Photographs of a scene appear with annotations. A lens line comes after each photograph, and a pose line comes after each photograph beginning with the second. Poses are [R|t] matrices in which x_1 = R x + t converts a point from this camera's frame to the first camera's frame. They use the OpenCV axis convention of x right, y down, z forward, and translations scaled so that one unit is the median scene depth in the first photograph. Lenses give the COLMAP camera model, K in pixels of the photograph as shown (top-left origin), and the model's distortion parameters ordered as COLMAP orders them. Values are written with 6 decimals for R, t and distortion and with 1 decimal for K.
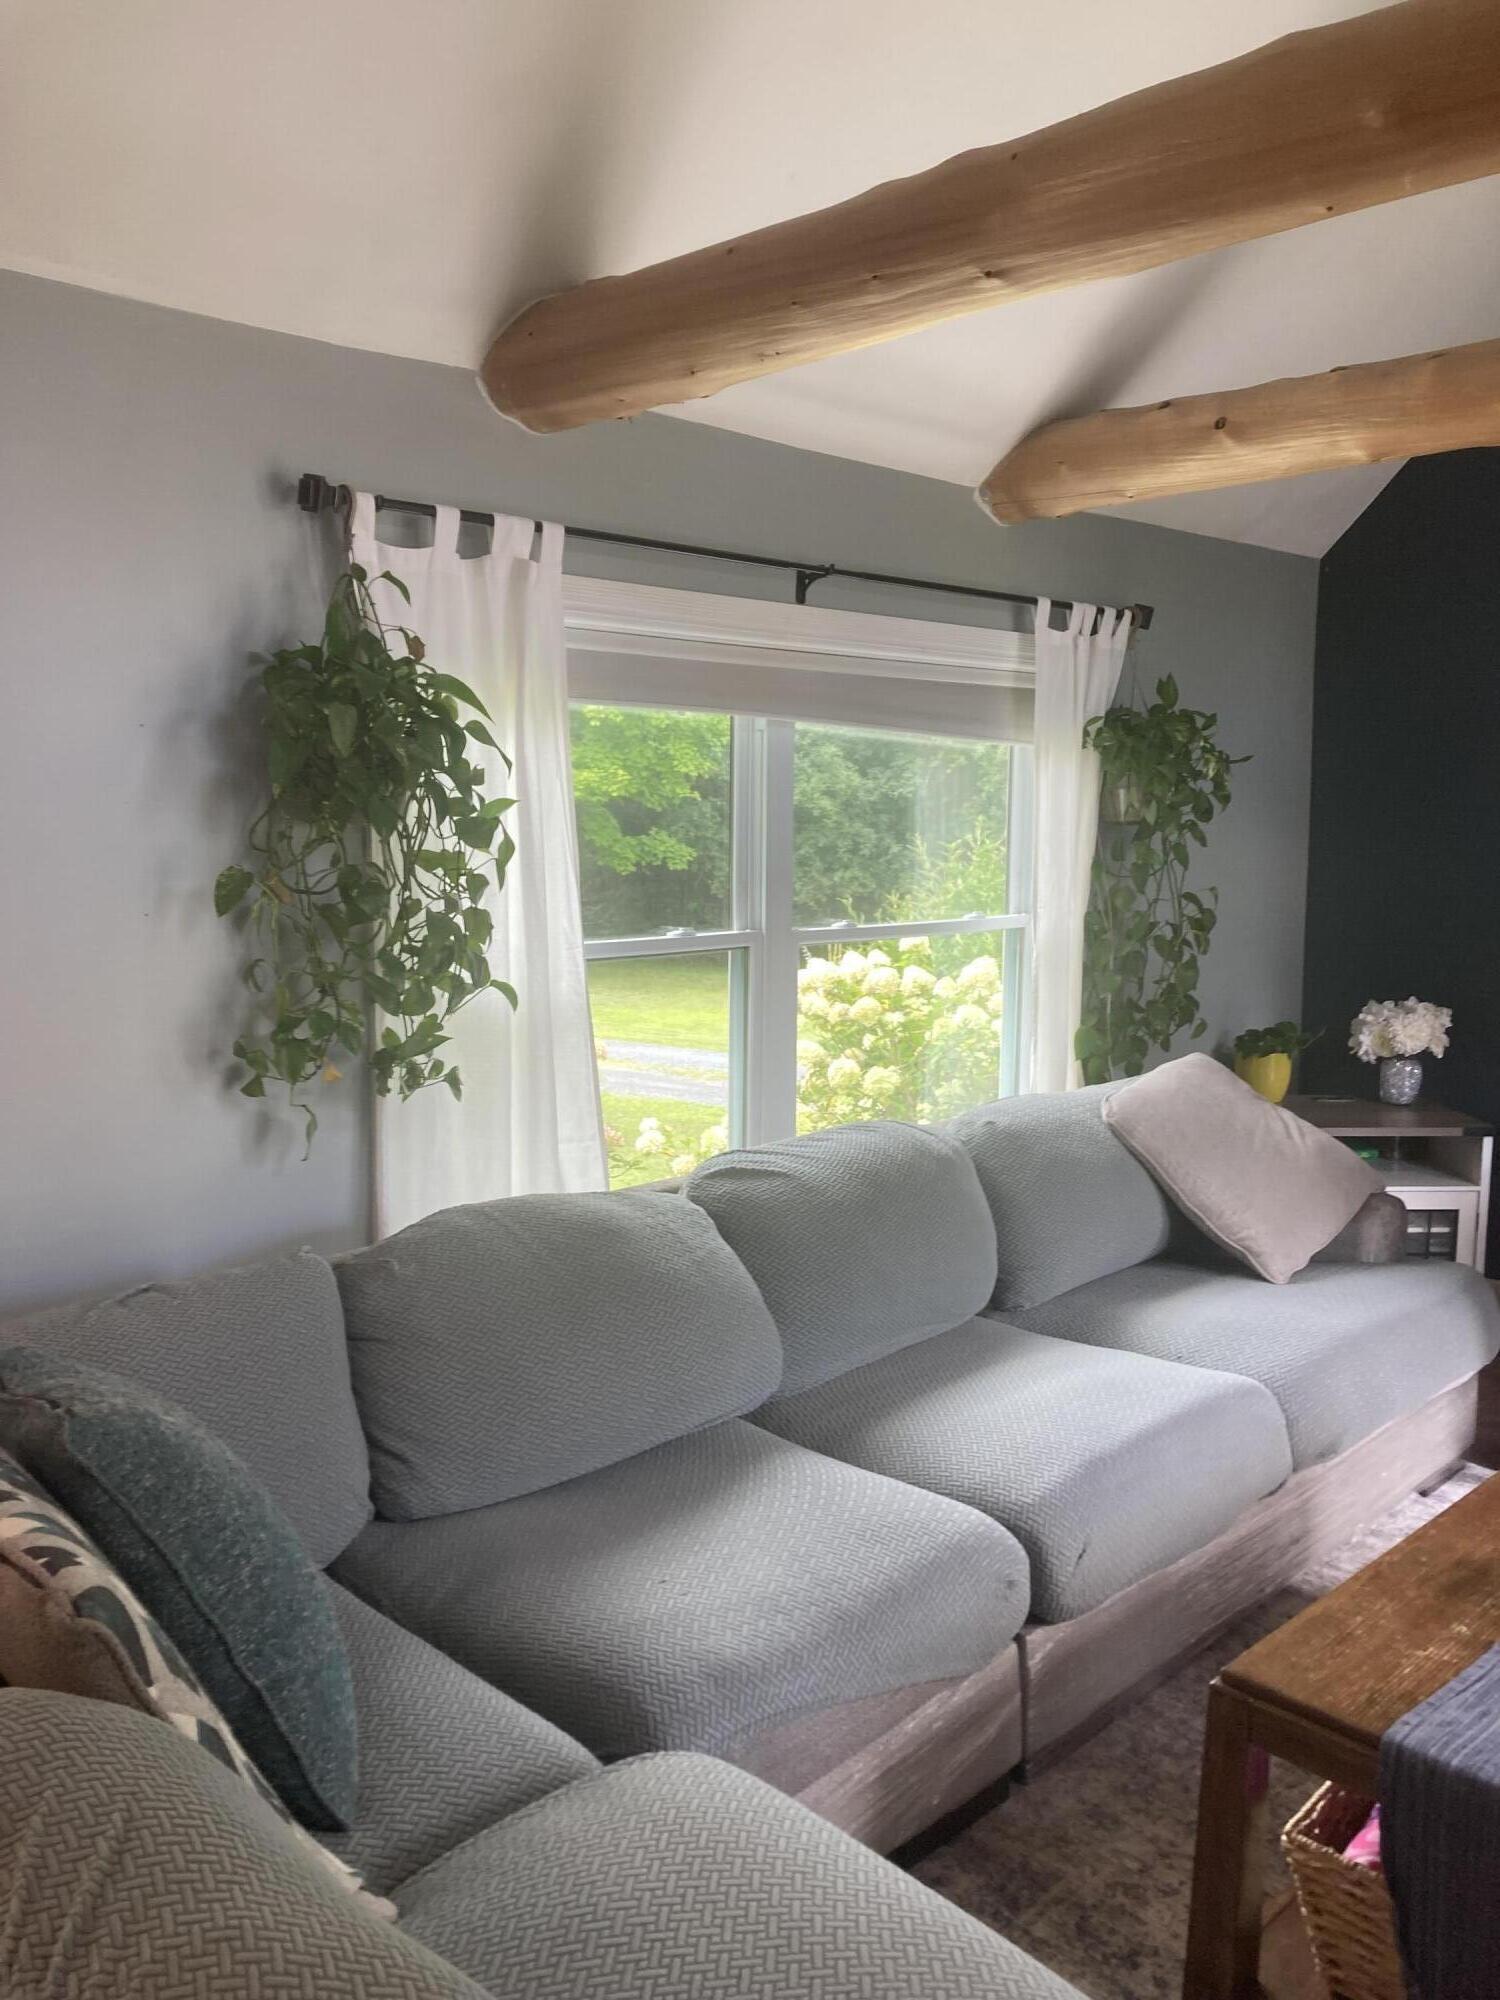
lens RADIAL K [[1619.3, 0, 750.0], [0, 1619.3, 1000.0], [0, 0, 1]] dist [0.036464, -0.066909]
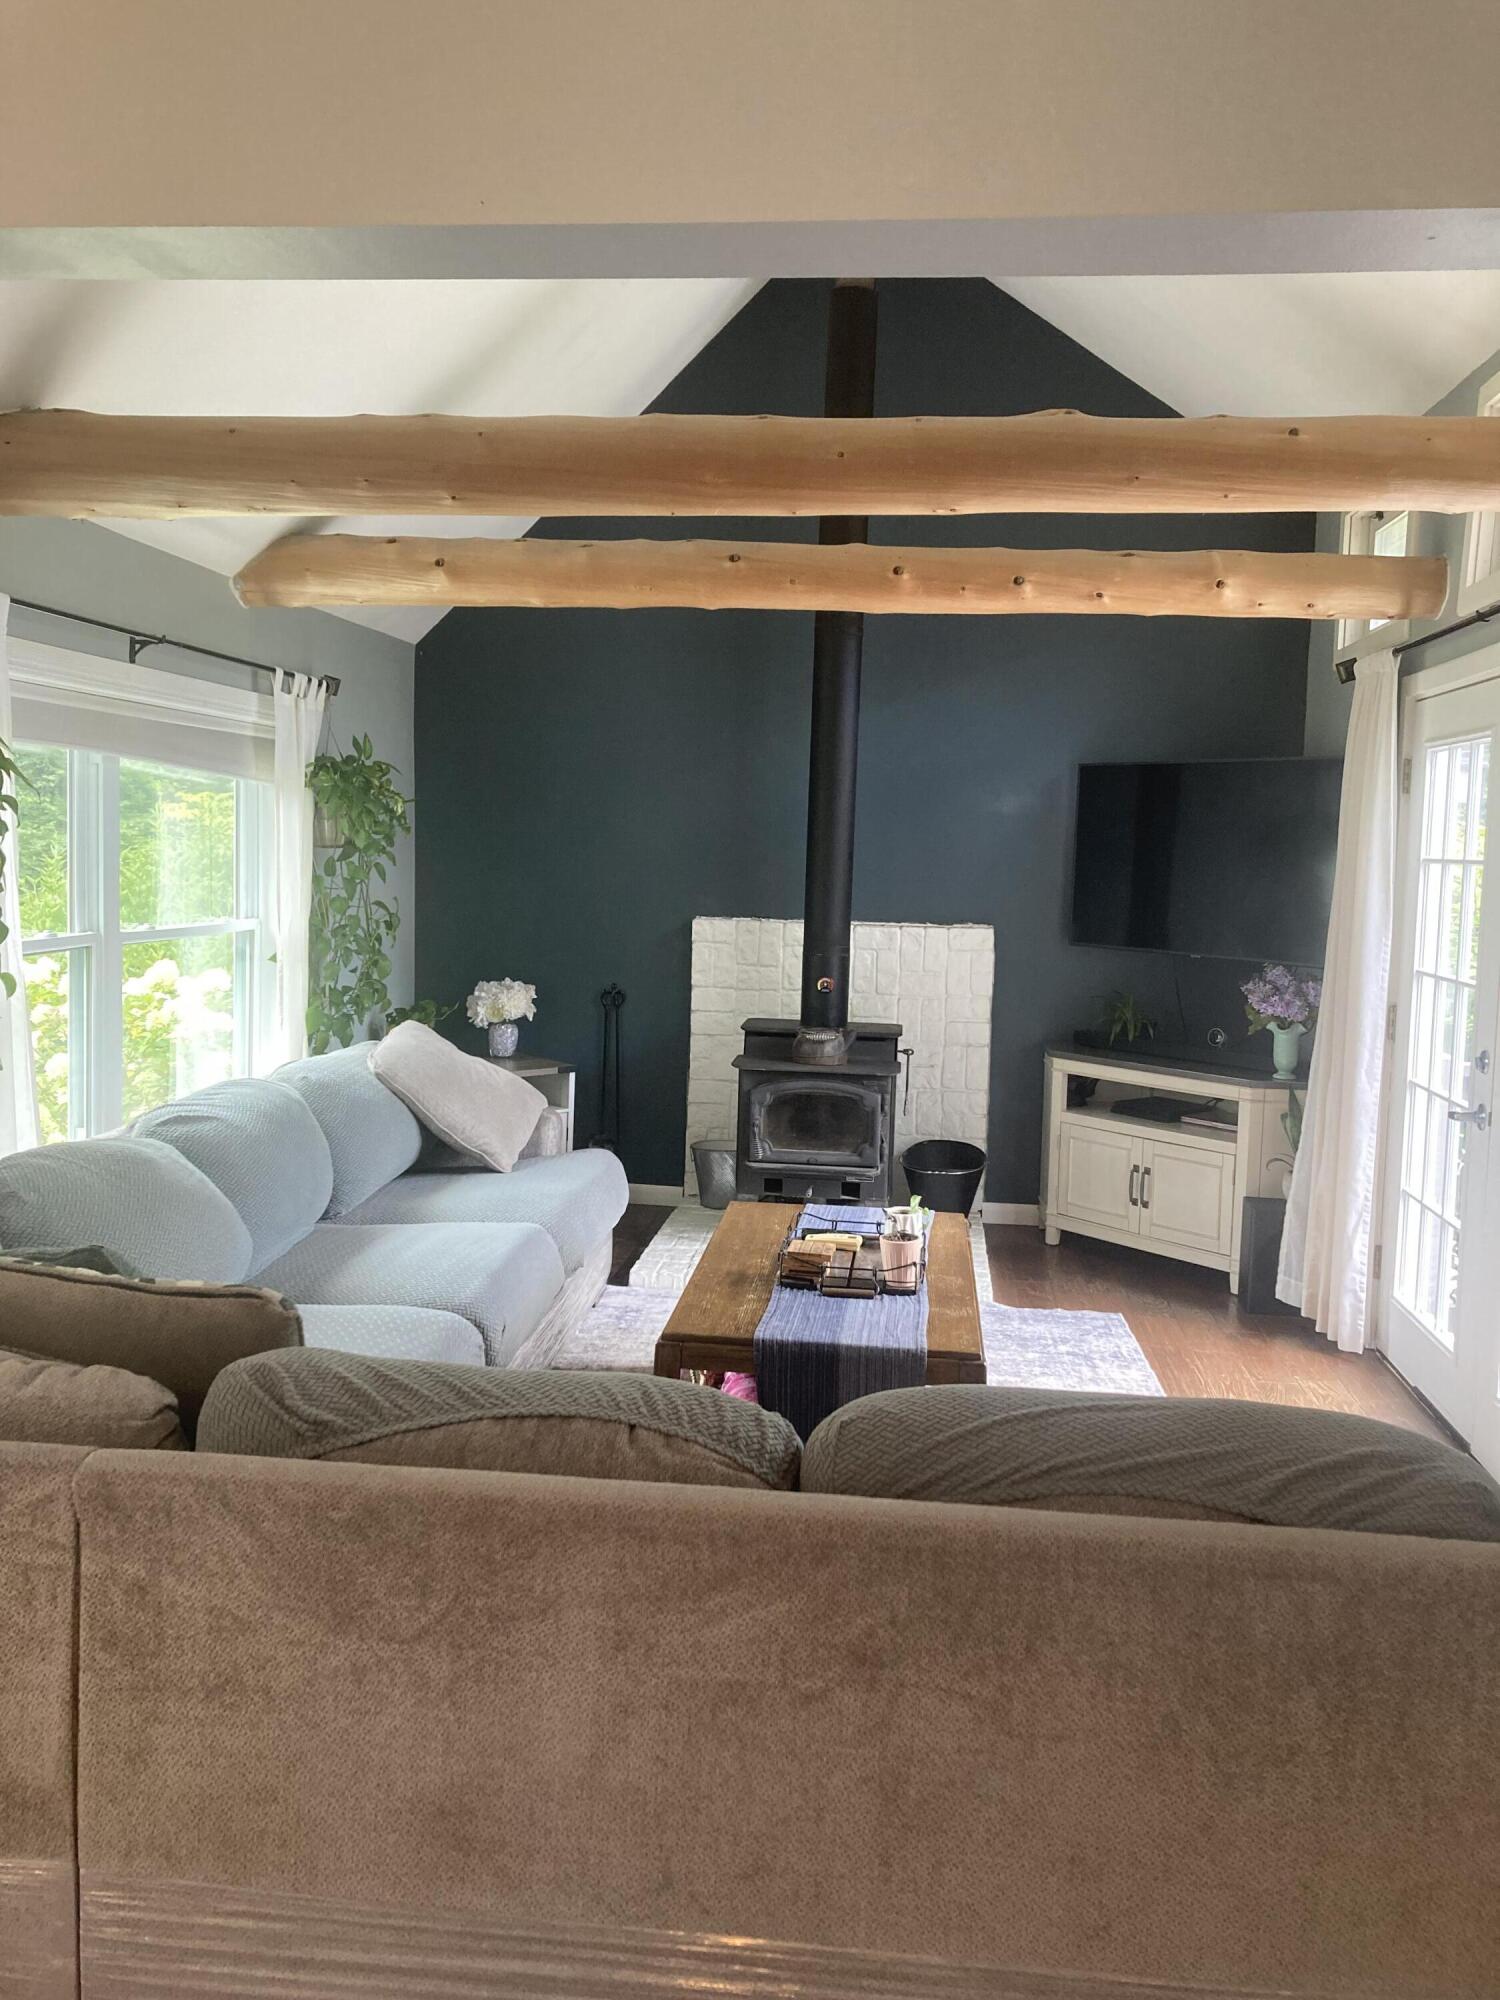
lens RADIAL K [[1619.3, 0, 750.0], [0, 1619.3, 1000.0], [0, 0, 1]] dist [0.036464, -0.066909]
pose [[0.772294, -0.047009, 0.633524, -0.354099], [0.055551, 0.998436, 0.006367, 0.023422], [-0.632832, 0.030275, 0.773697, -0.206919]]
